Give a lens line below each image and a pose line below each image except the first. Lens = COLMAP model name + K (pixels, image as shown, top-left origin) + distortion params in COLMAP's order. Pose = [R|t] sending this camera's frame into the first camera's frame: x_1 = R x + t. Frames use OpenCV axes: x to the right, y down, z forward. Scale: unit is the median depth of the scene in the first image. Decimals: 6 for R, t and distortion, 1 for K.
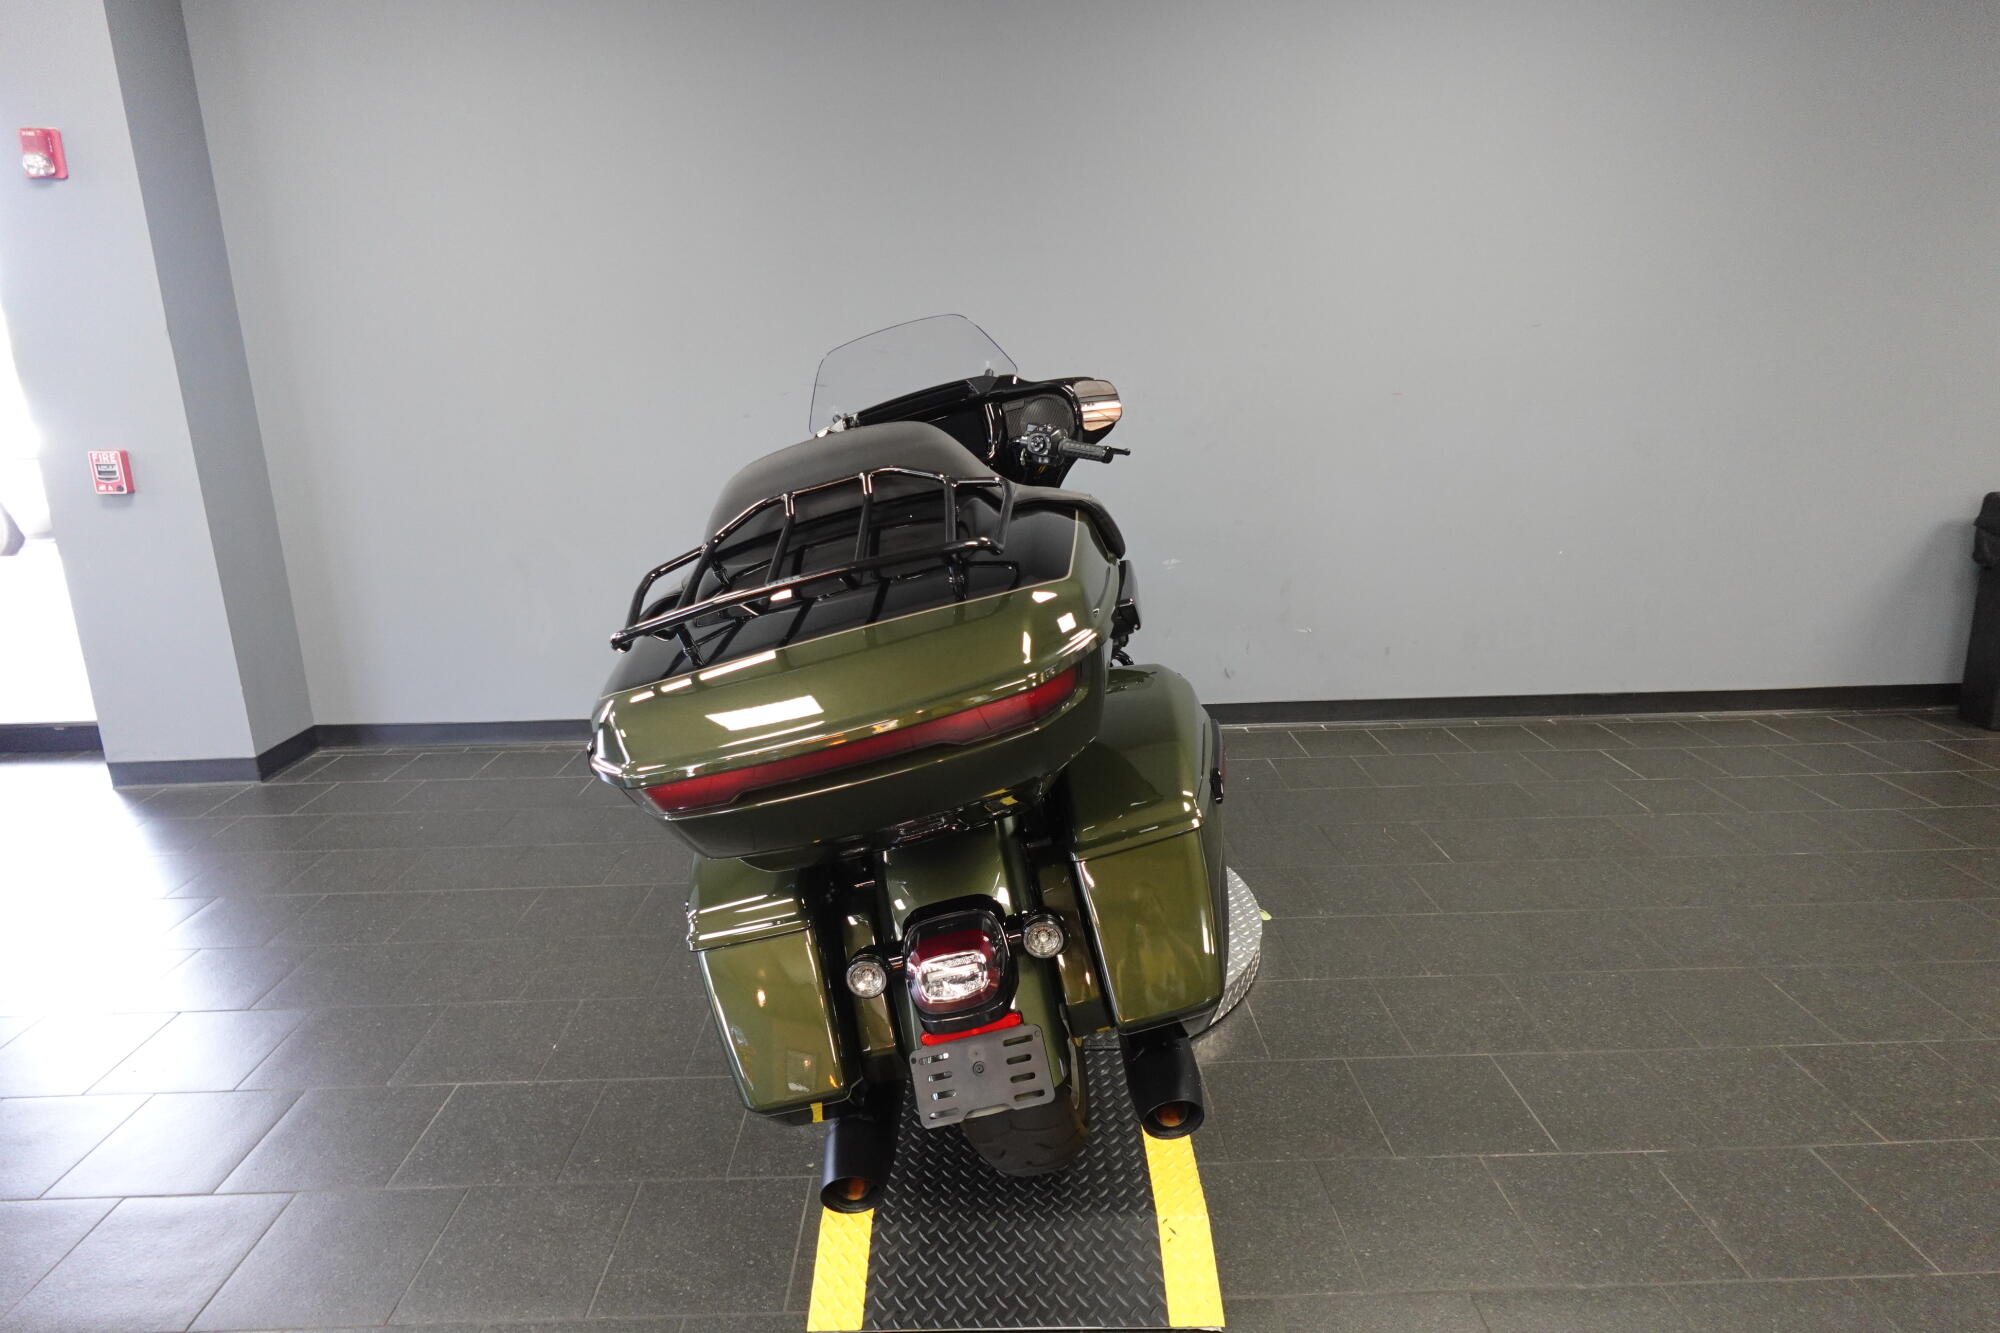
lens RADIAL K [[1136.5, 0, 999.3], [0, 1136.5, 667.7], [0, 0, 1]] dist [-0.000152, 0.000407]
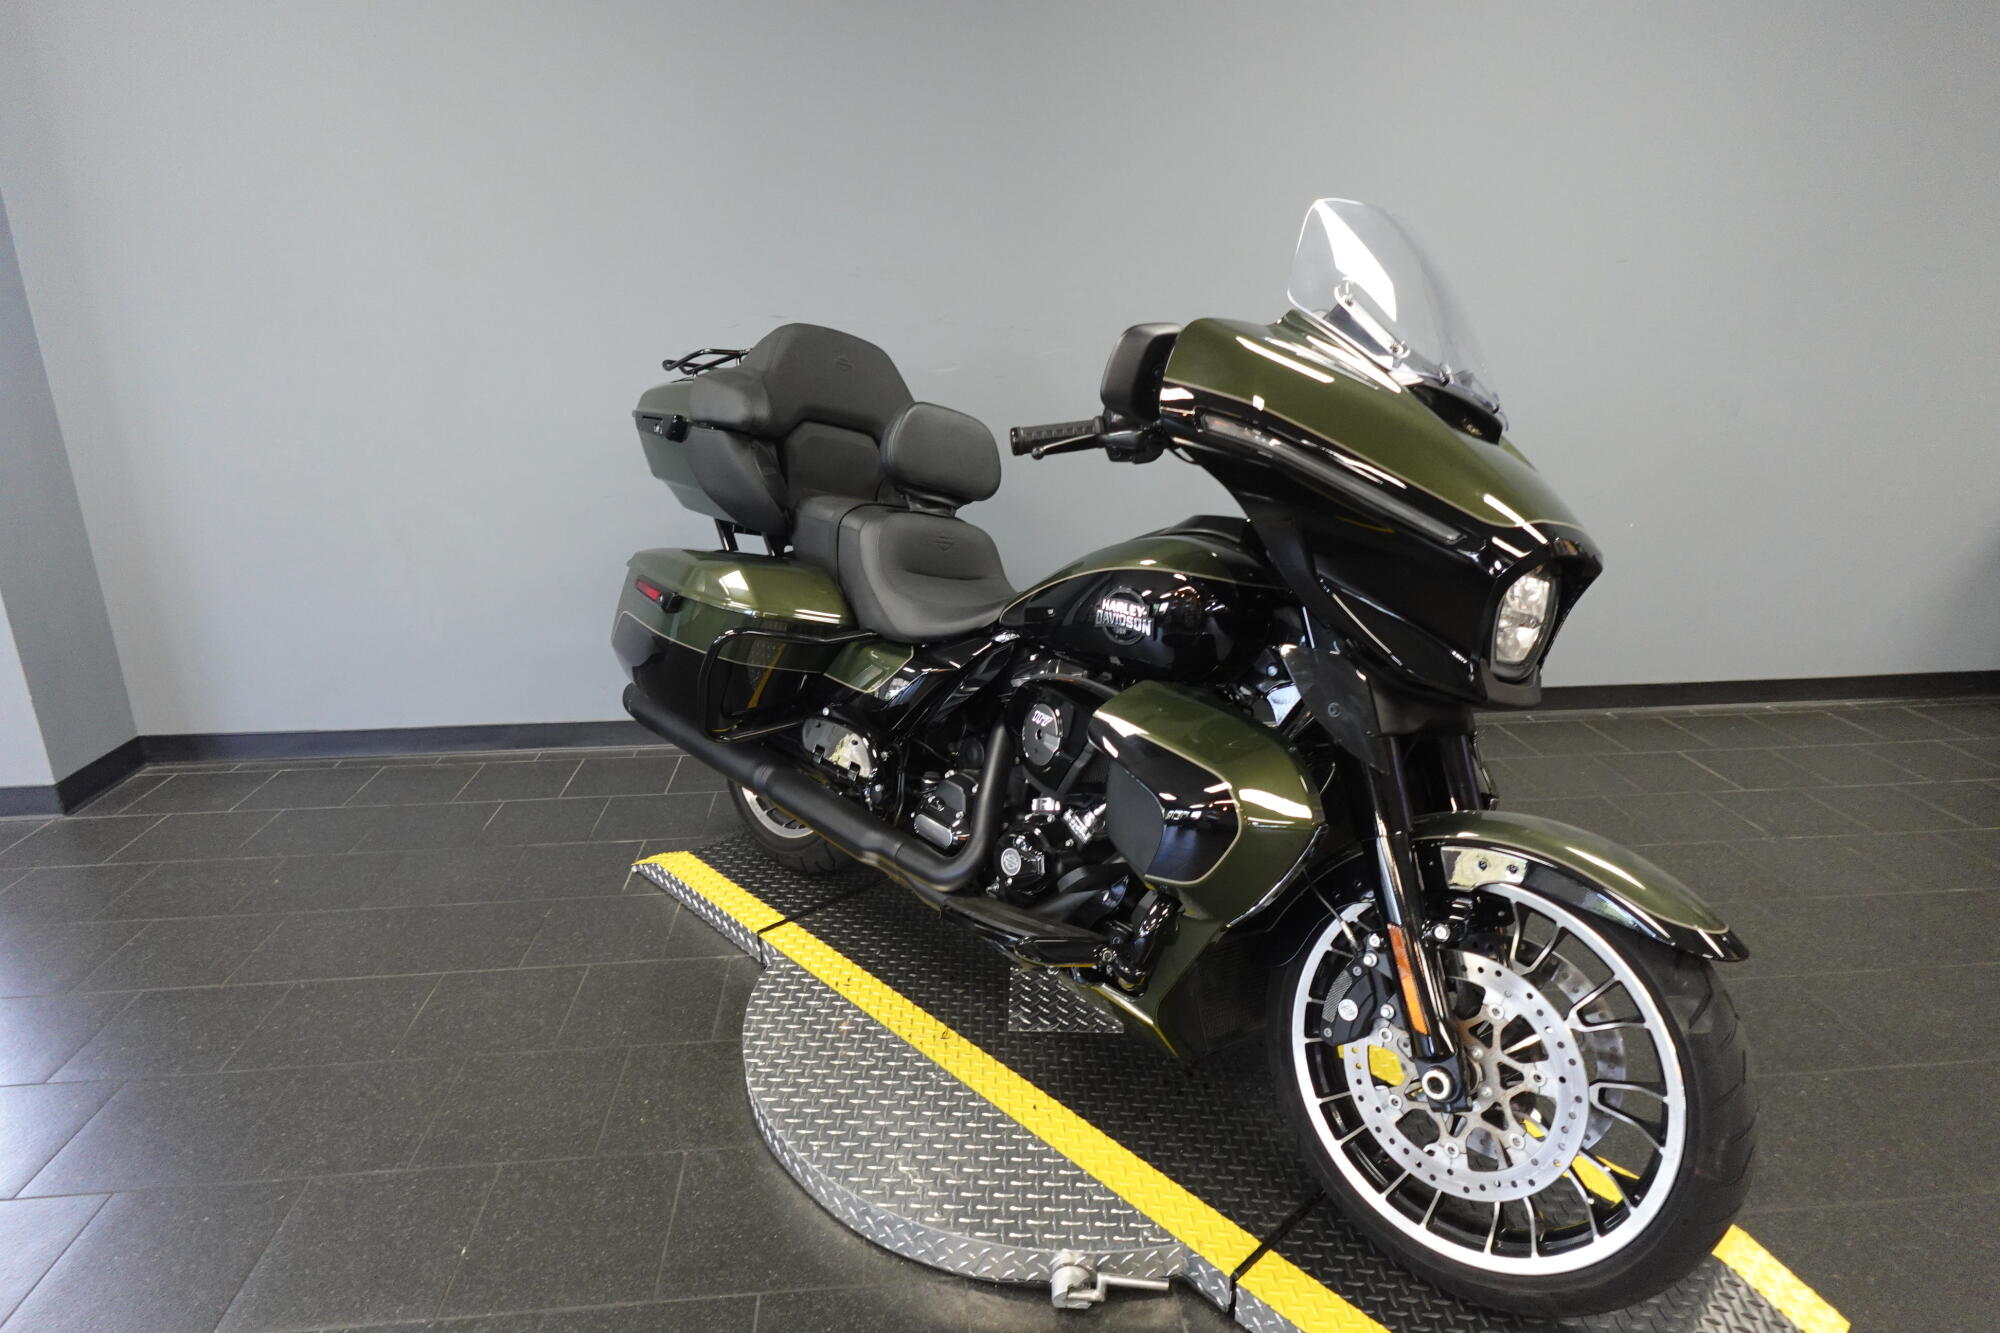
lens RADIAL K [[1136.3, 0, 1000.0], [0, 1136.3, 666.5], [0, 0, 1]] dist [-0.000314, -0.000468]
pose [[0.996735, -0.006628, 0.080476, -0.087180], [0.002571, 0.998725, 0.050421, -0.051886], [-0.080707, -0.050050, 0.995480, 0.221271]]
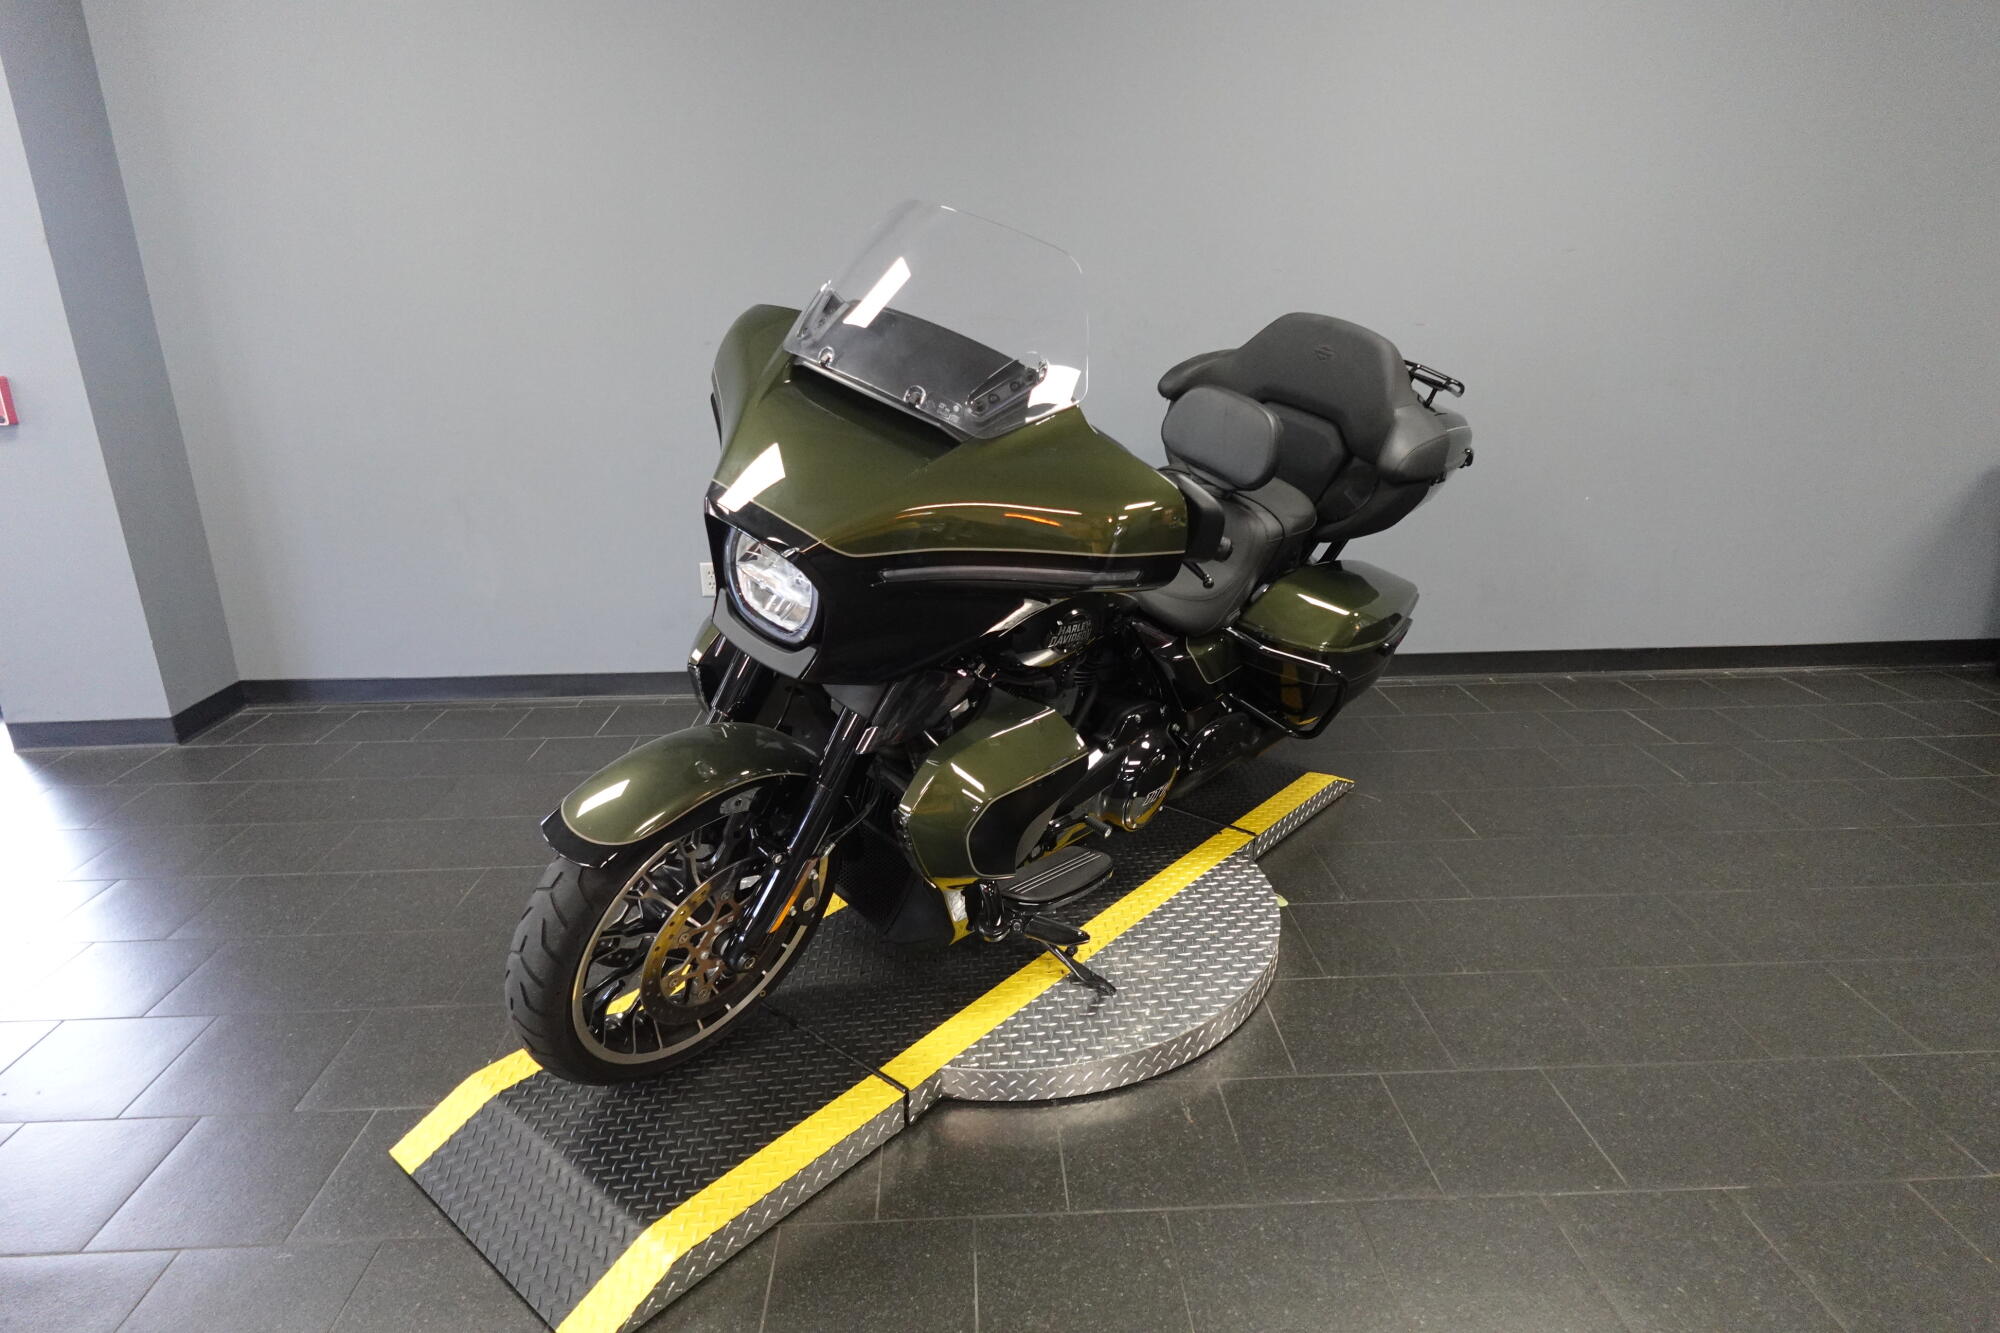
lens RADIAL K [[1136.5, 0, 999.3], [0, 1136.5, 667.7], [0, 0, 1]] dist [-0.000152, 0.000407]
pose [[0.999778, 0.001562, 0.021034, -0.010857], [-0.002733, 0.998441, 0.055743, -0.017952], [-0.020914, -0.055788, 0.998224, 0.098433]]
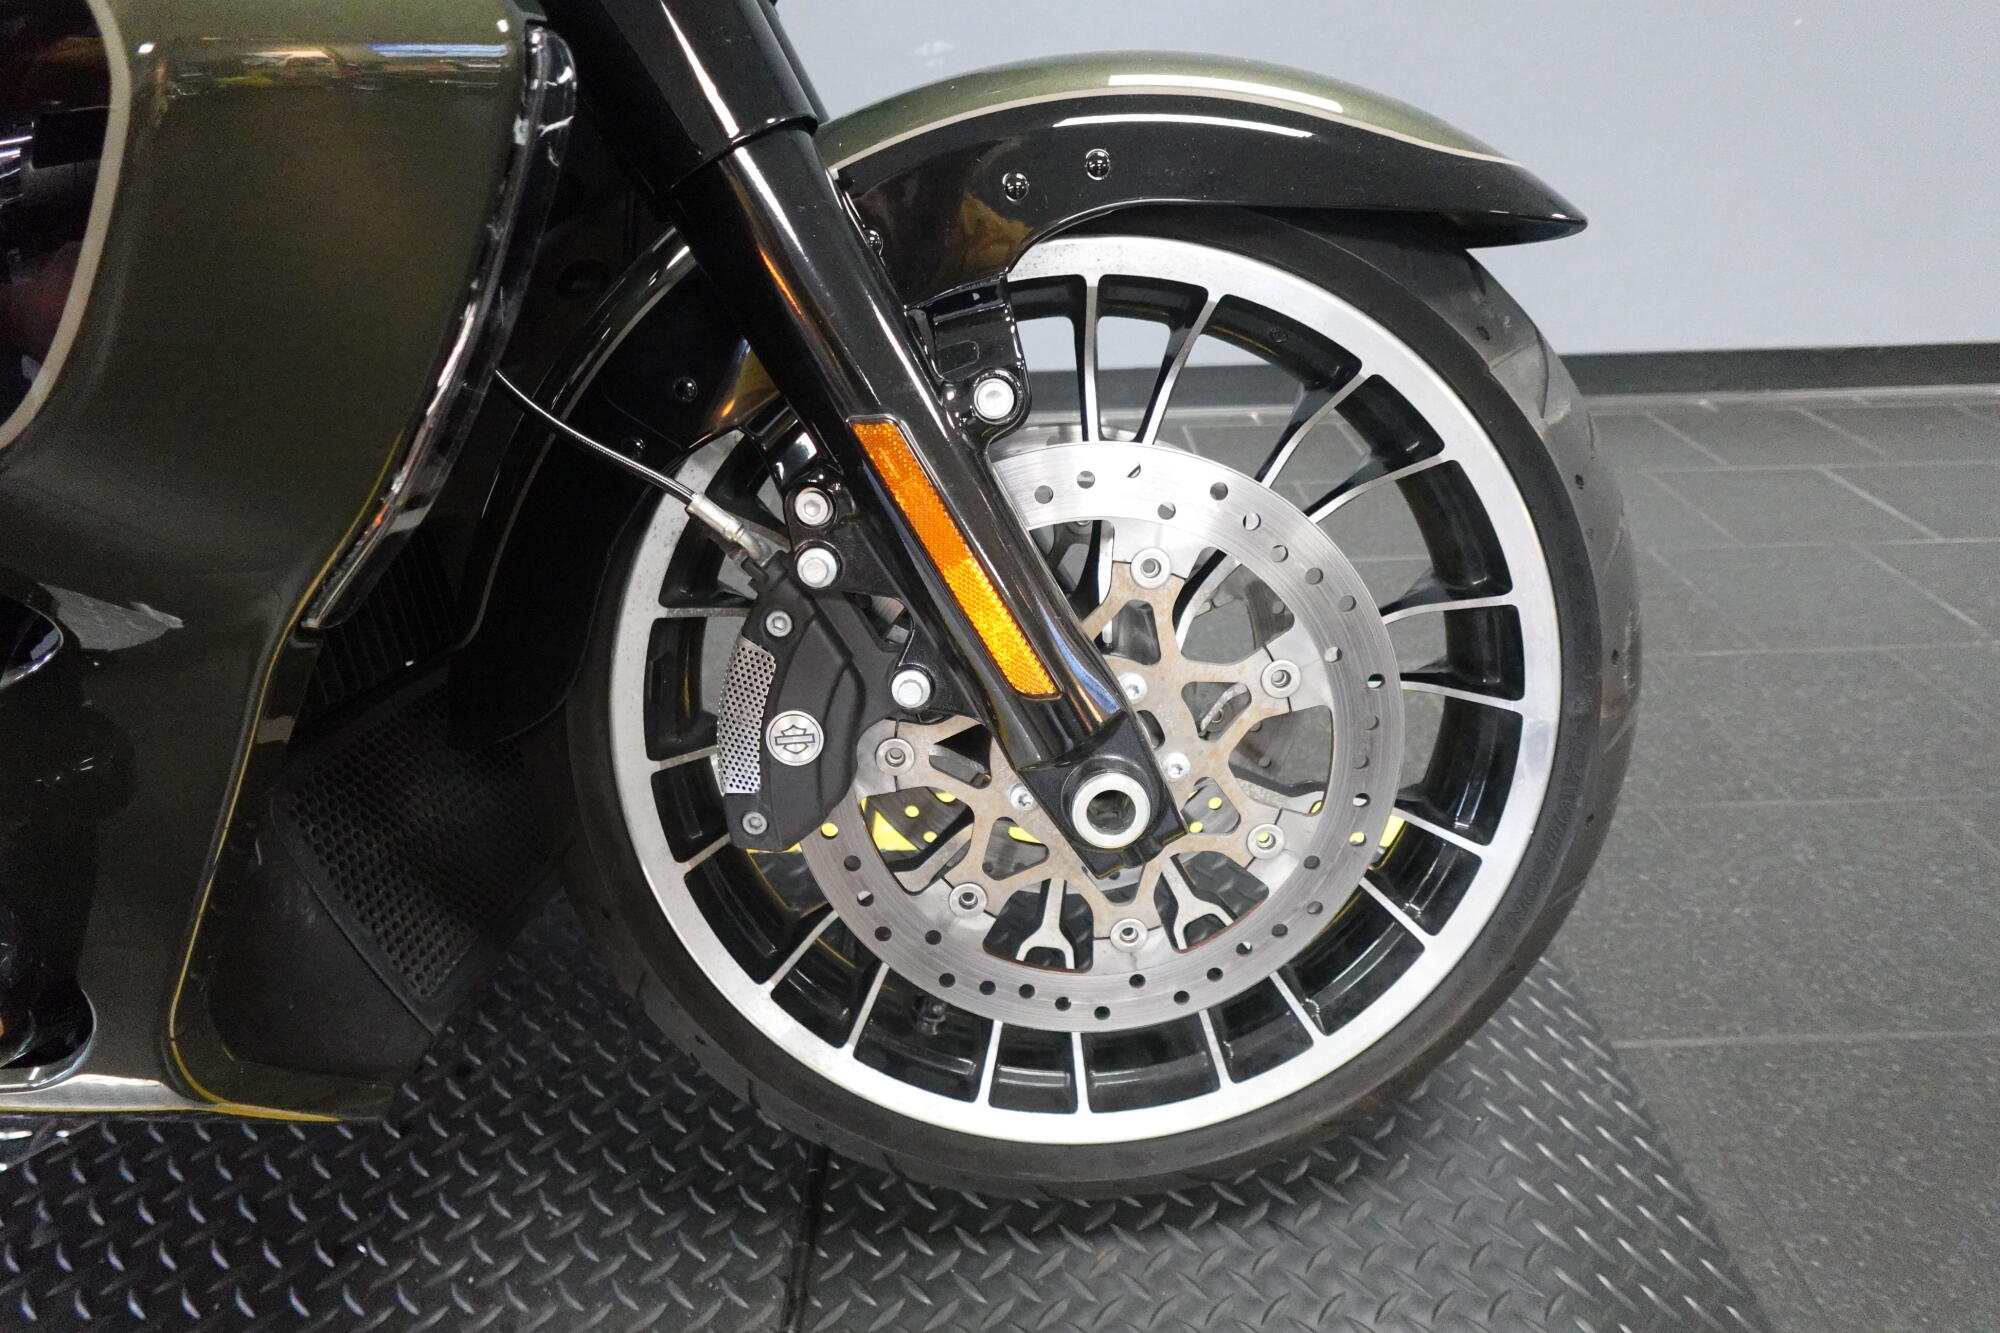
lens RADIAL K [[1136.5, 0, 999.3], [0, 1136.5, 667.7], [0, 0, 1]] dist [-0.000152, 0.000407]
pose [[0.999991, -0.000587, -0.004316, 0.244752], [0.001776, 0.959742, 0.280877, 0.024210], [0.003978, -0.280882, 0.959734, 0.679359]]
